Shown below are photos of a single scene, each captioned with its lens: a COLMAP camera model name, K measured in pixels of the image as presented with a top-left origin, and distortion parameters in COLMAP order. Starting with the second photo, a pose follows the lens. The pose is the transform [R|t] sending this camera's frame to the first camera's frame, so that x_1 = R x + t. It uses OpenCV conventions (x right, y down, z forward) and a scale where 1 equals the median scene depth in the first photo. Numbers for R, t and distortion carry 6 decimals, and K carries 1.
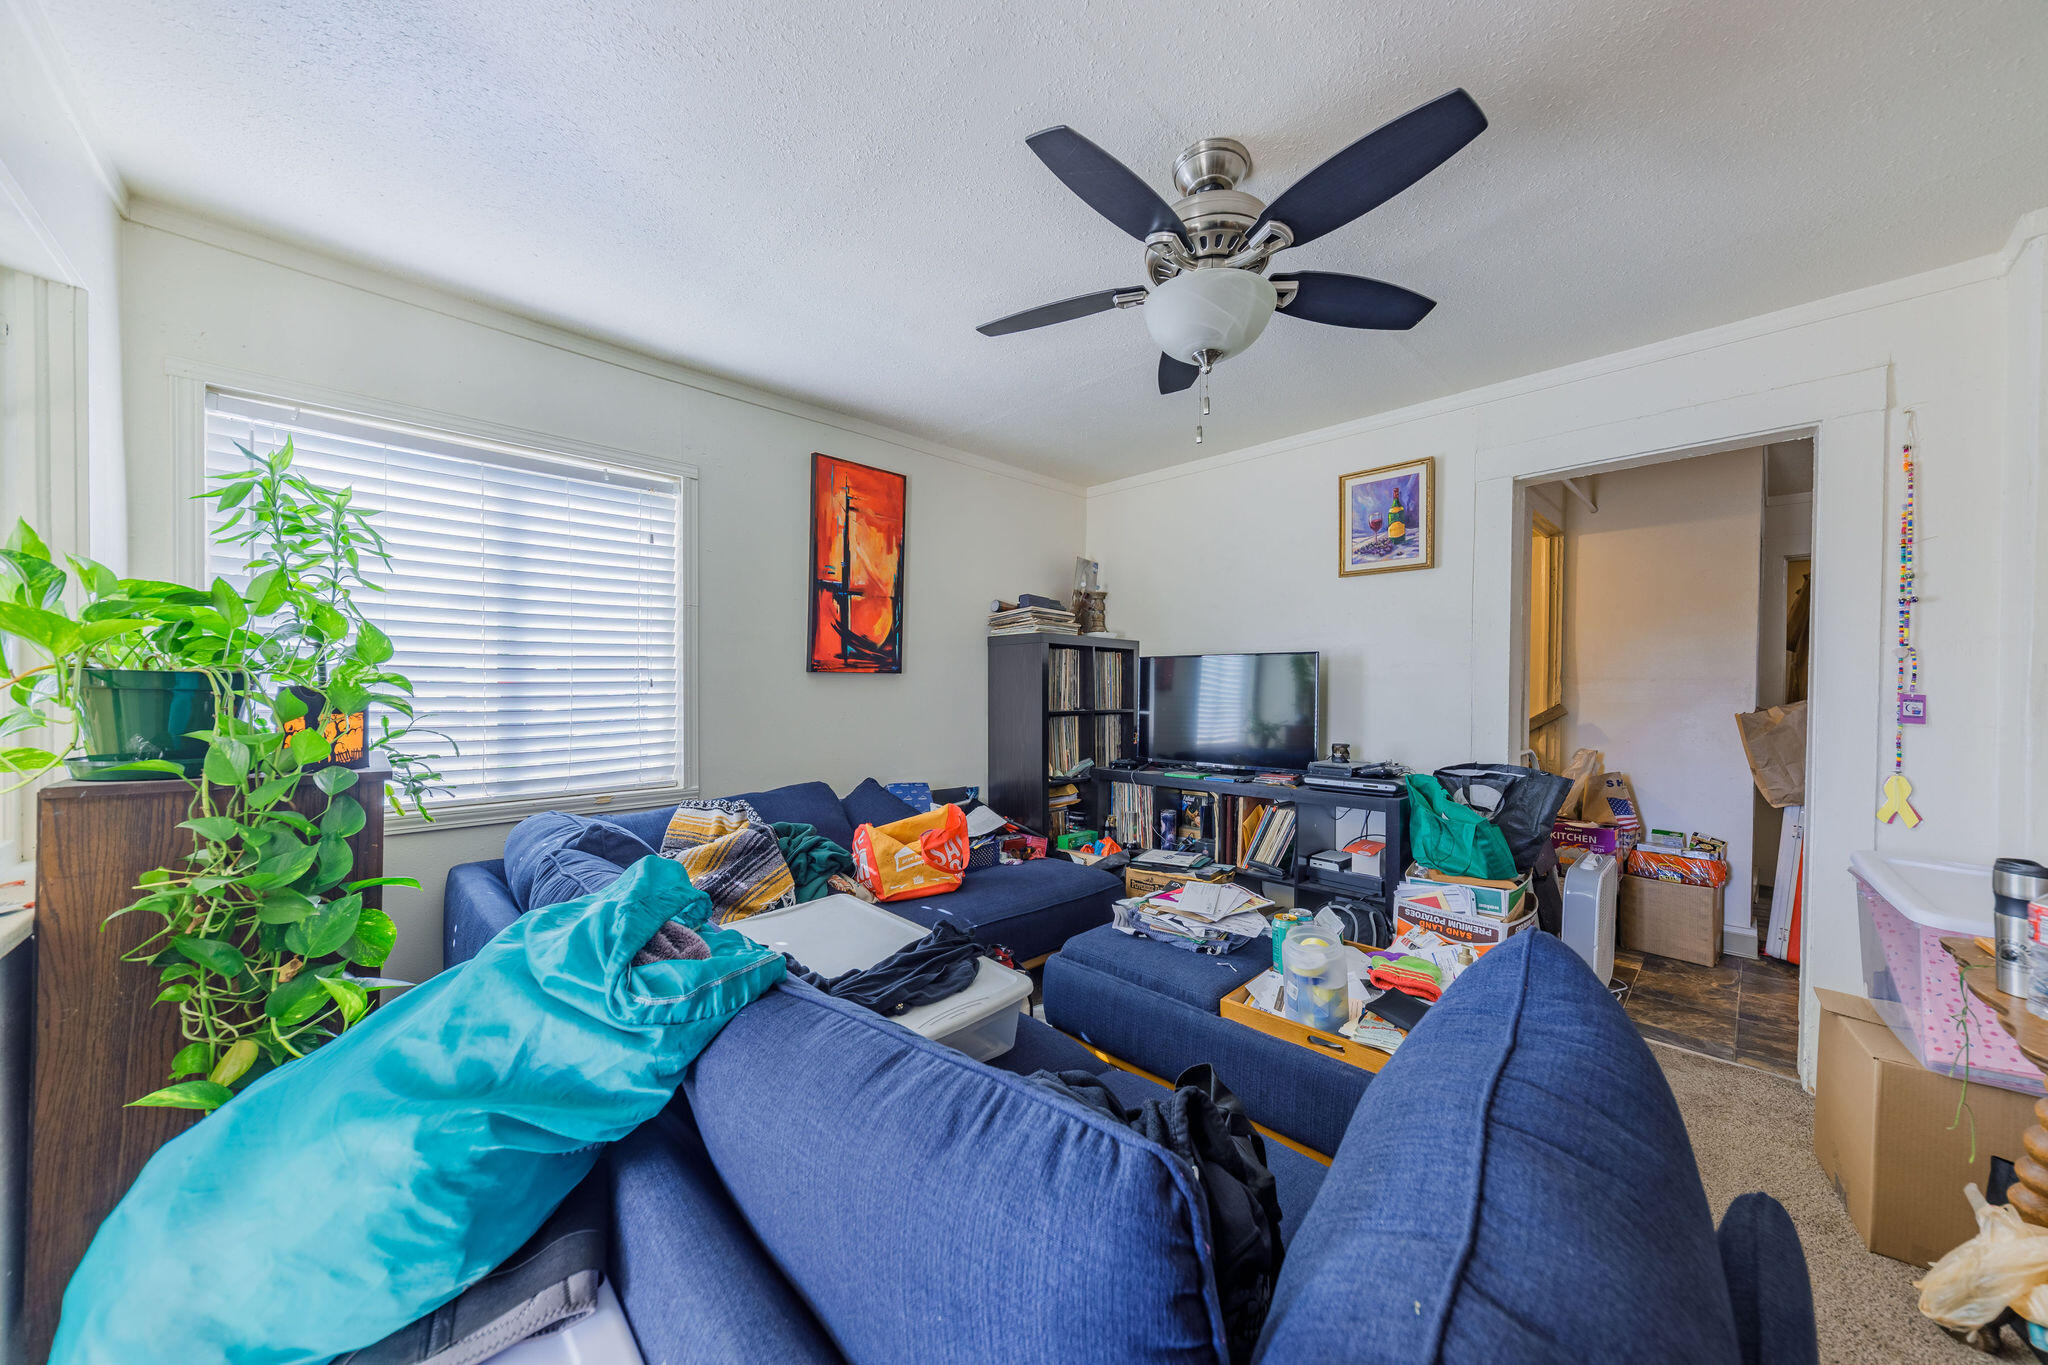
lens RADIAL K [[692.5, 0, 1030.3], [0, 692.5, 688.4], [0, 0, 1]] dist [-0.009313, 0.000023]
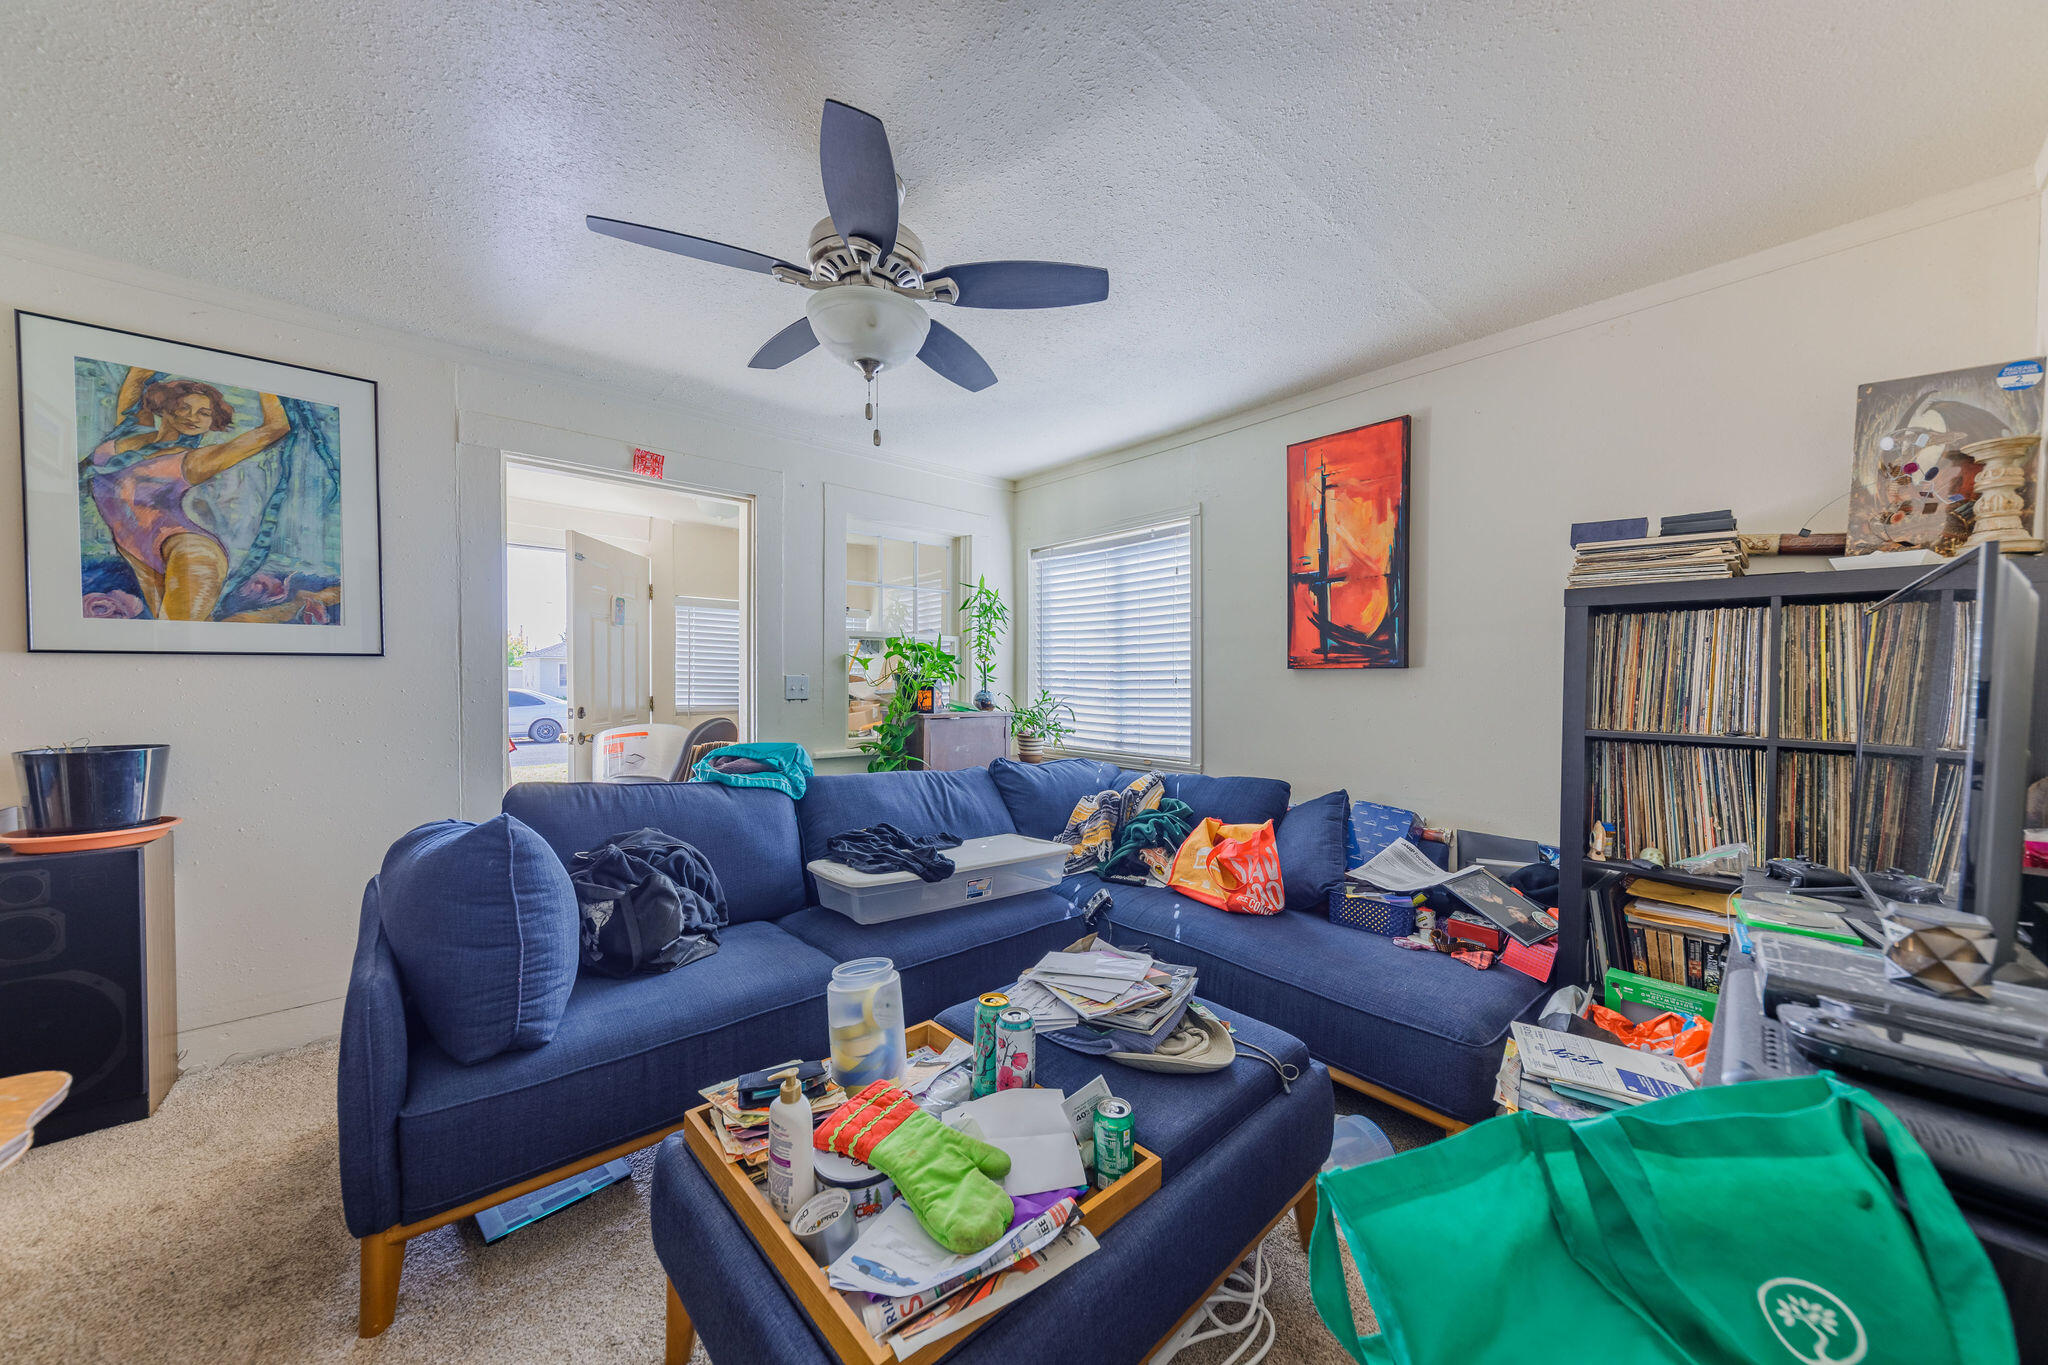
lens RADIAL K [[692.5, 0, 1030.3], [0, 692.5, 688.4], [0, 0, 1]] dist [-0.009313, 0.000023]
pose [[-0.029642, 0.009788, -0.999513, 0.647714], [-0.008091, 0.999917, 0.010032, -0.002855], [0.999528, 0.008385, -0.029560, 0.631089]]
